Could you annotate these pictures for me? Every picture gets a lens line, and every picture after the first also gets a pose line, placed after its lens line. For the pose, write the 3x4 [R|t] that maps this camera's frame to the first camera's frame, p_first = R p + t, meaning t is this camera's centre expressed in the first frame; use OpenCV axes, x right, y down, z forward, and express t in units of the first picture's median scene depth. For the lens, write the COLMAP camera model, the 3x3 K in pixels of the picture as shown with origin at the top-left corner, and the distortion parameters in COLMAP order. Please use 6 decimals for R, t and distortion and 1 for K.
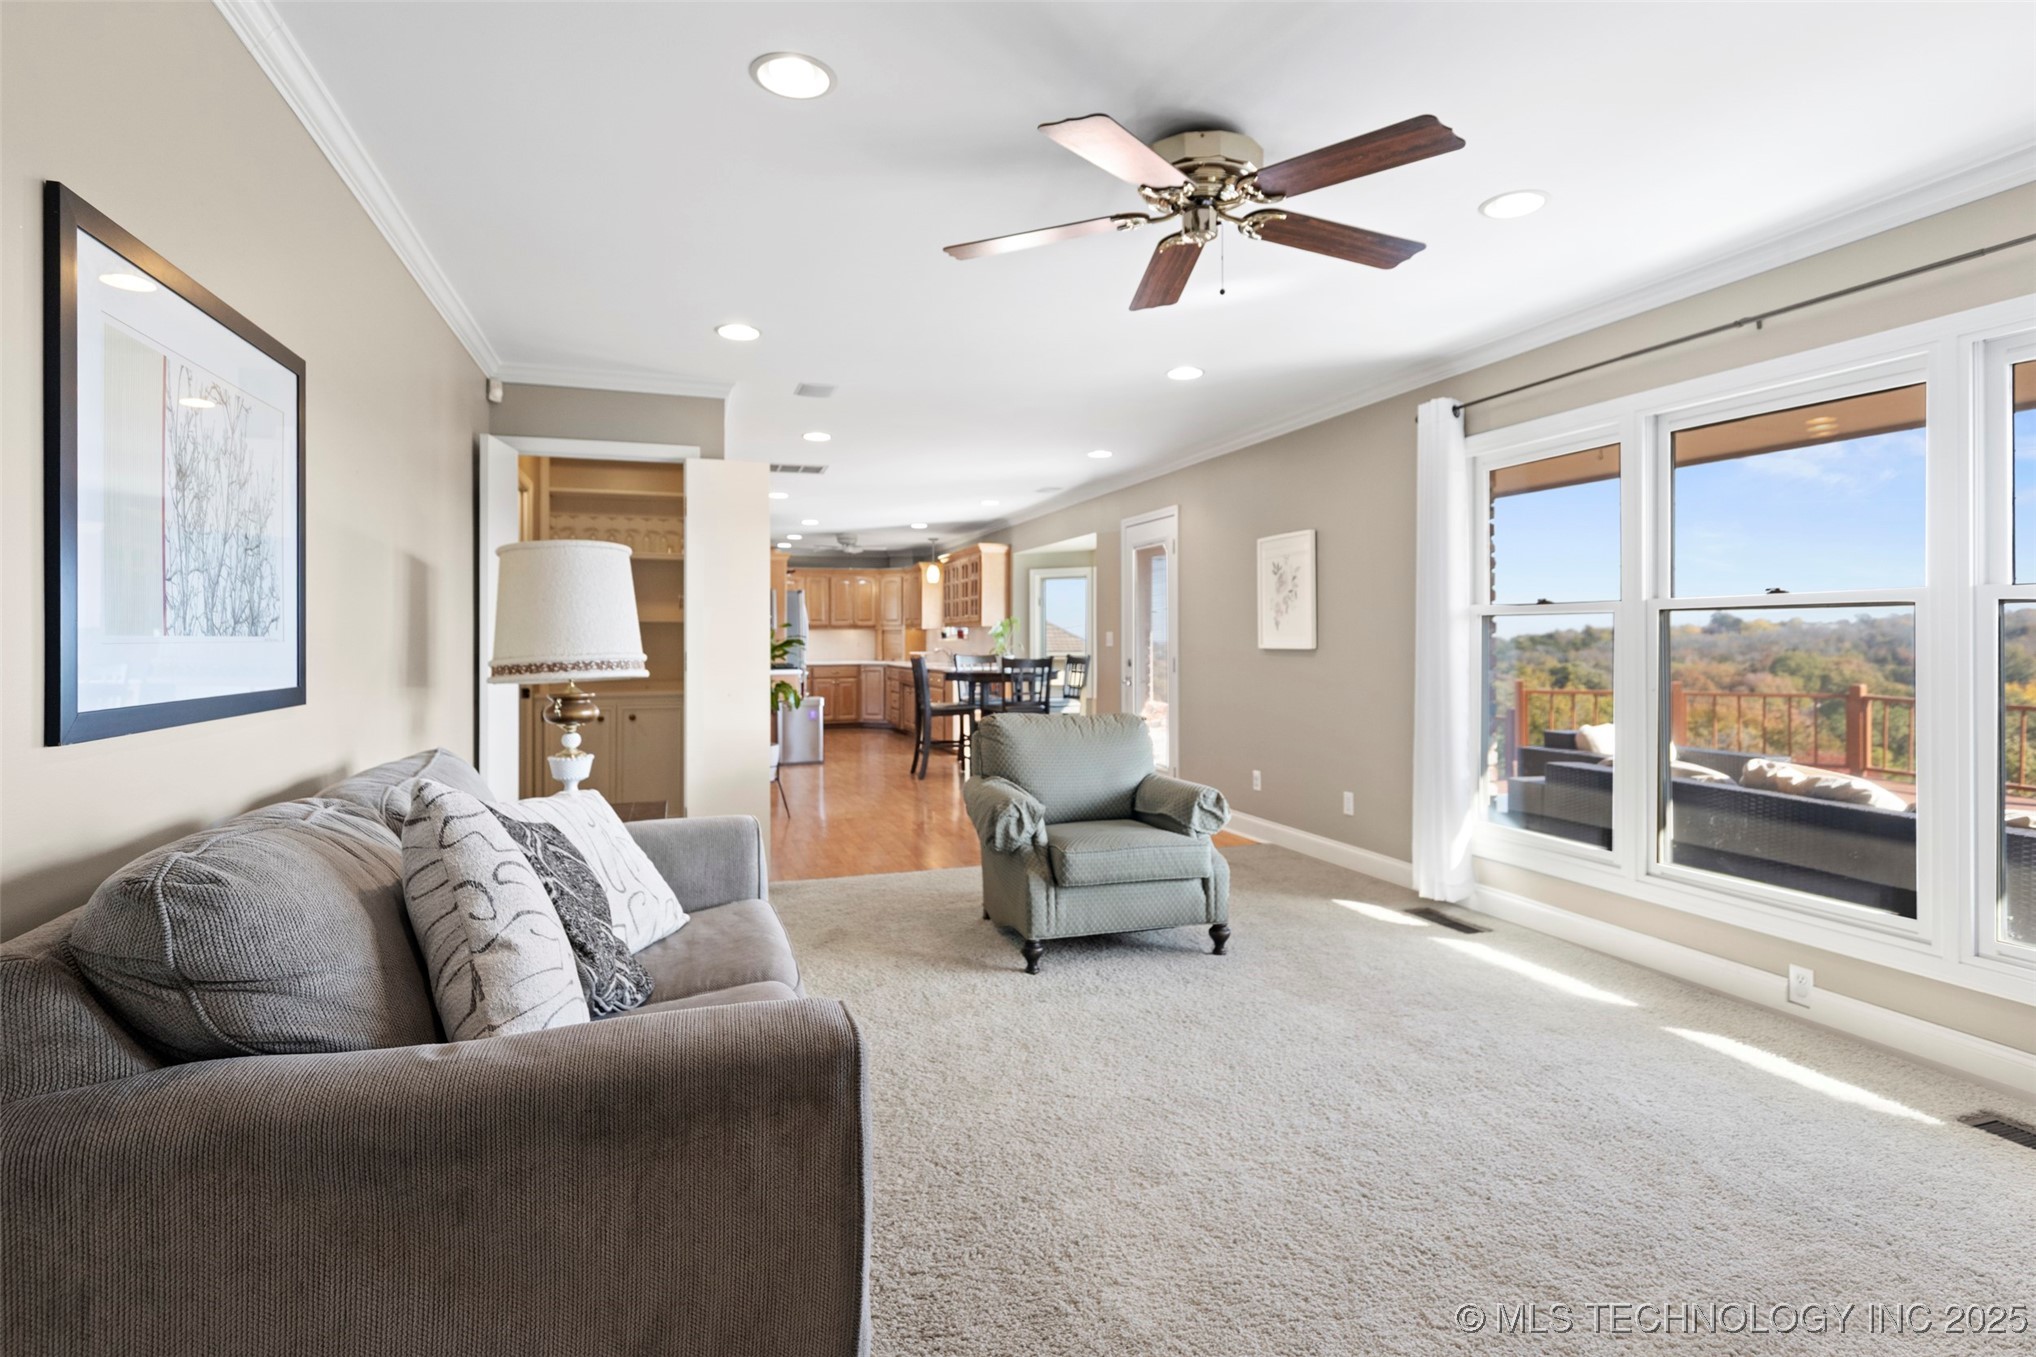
lens RADIAL K [[1026.7, 0, 1047.2], [0, 1026.7, 632.2], [0, 0, 1]] dist [0.004795, -0.002420]
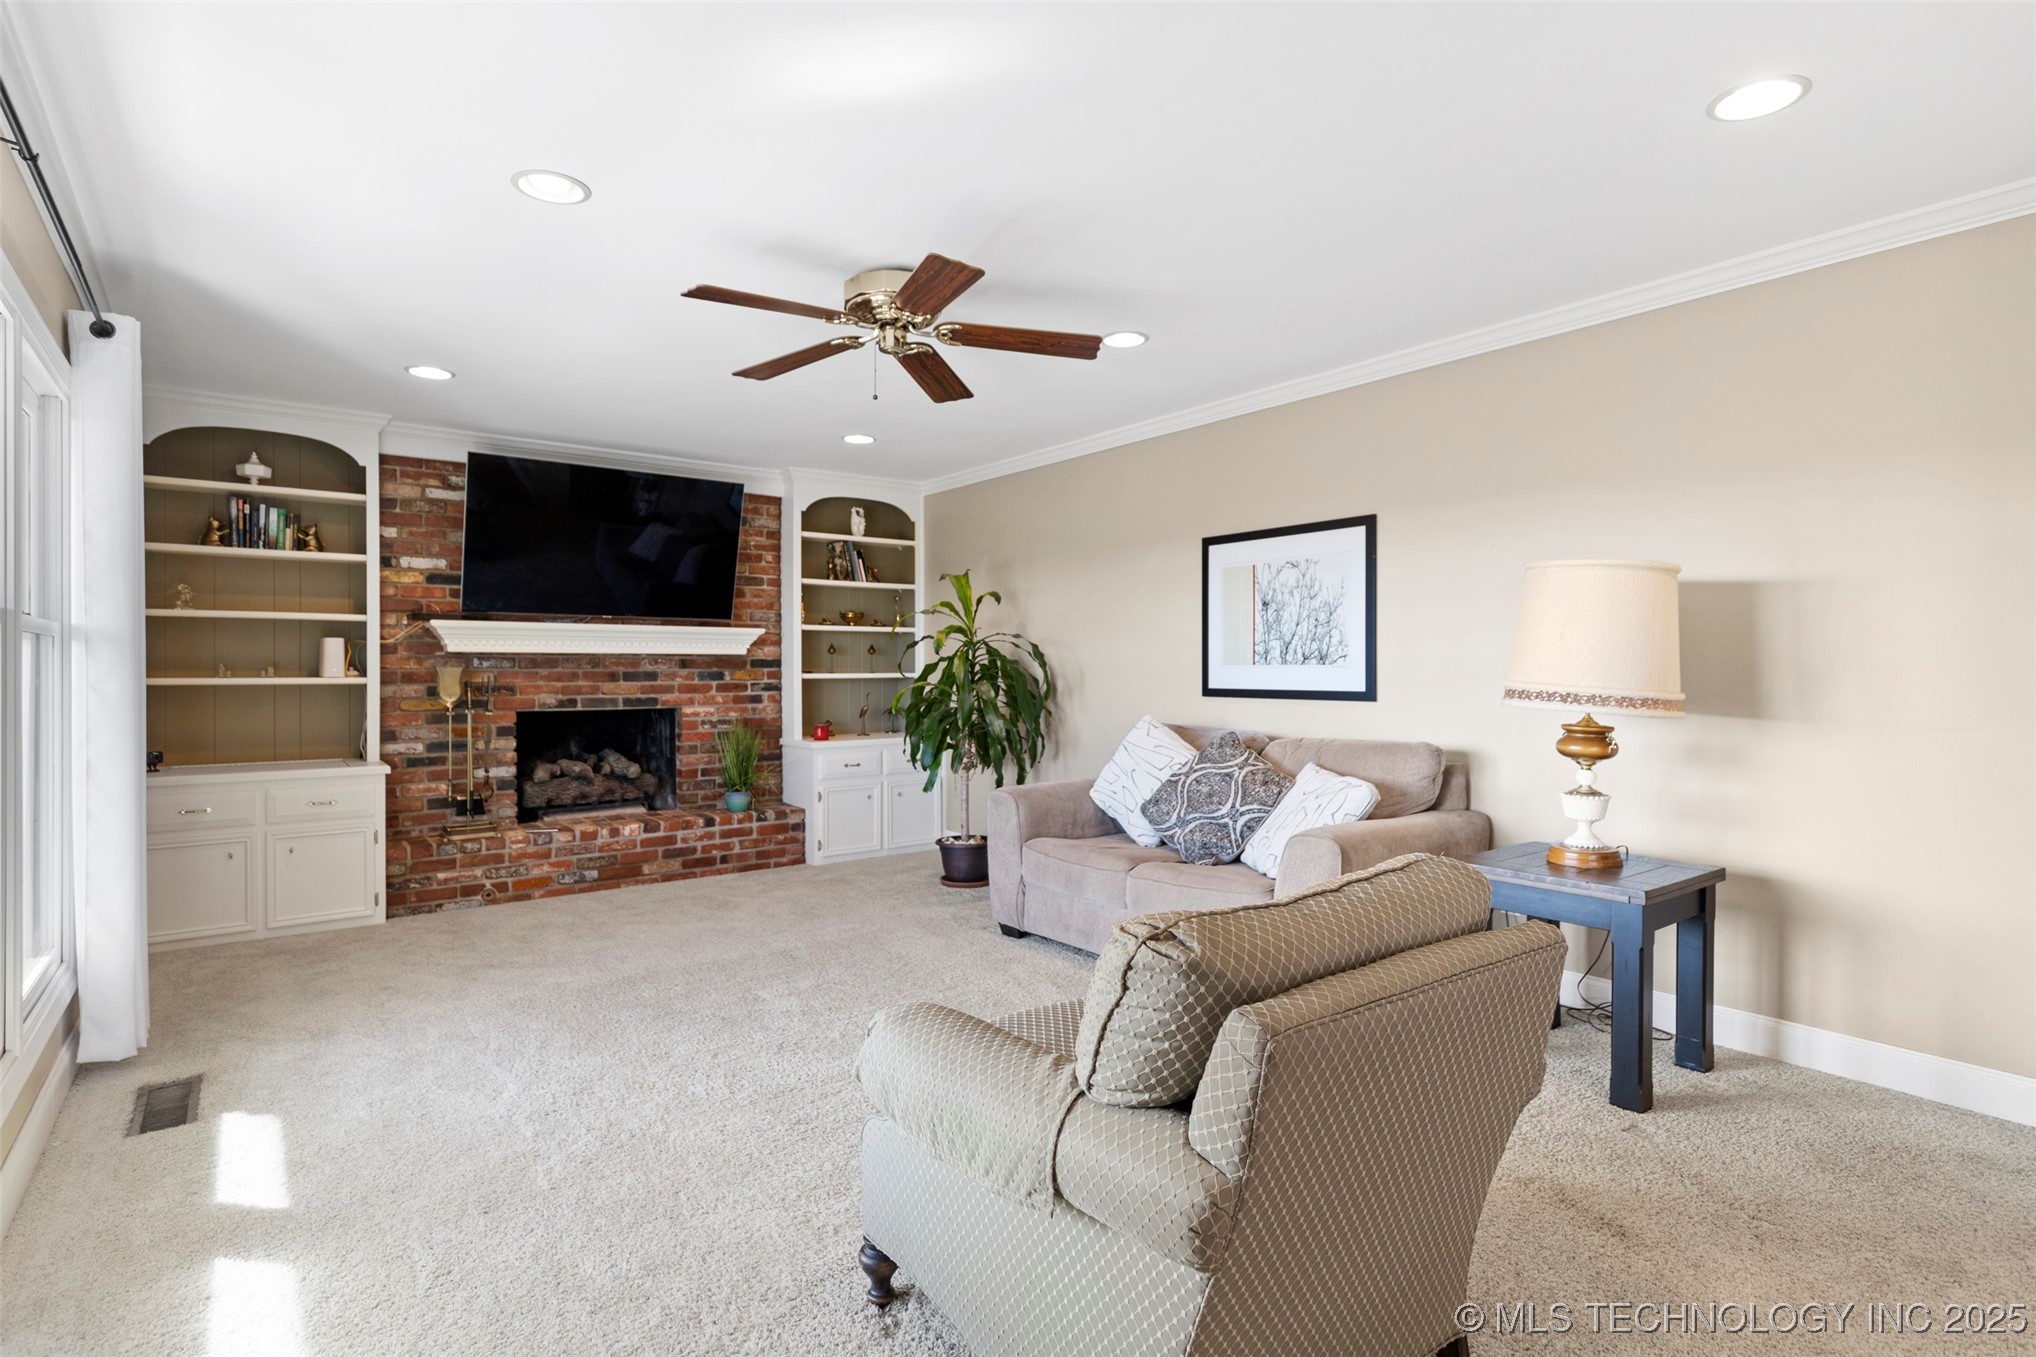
lens RADIAL K [[1026.7, 0, 1036.8], [0, 1026.7, 674.4], [0, 0, 1]] dist [0.004795, -0.002420]
pose [[-0.947367, 0.012592, -0.319903, 0.267128], [0.010197, 0.999906, 0.009159, -0.001161], [0.319988, 0.005415, -0.947406, 1.551276]]
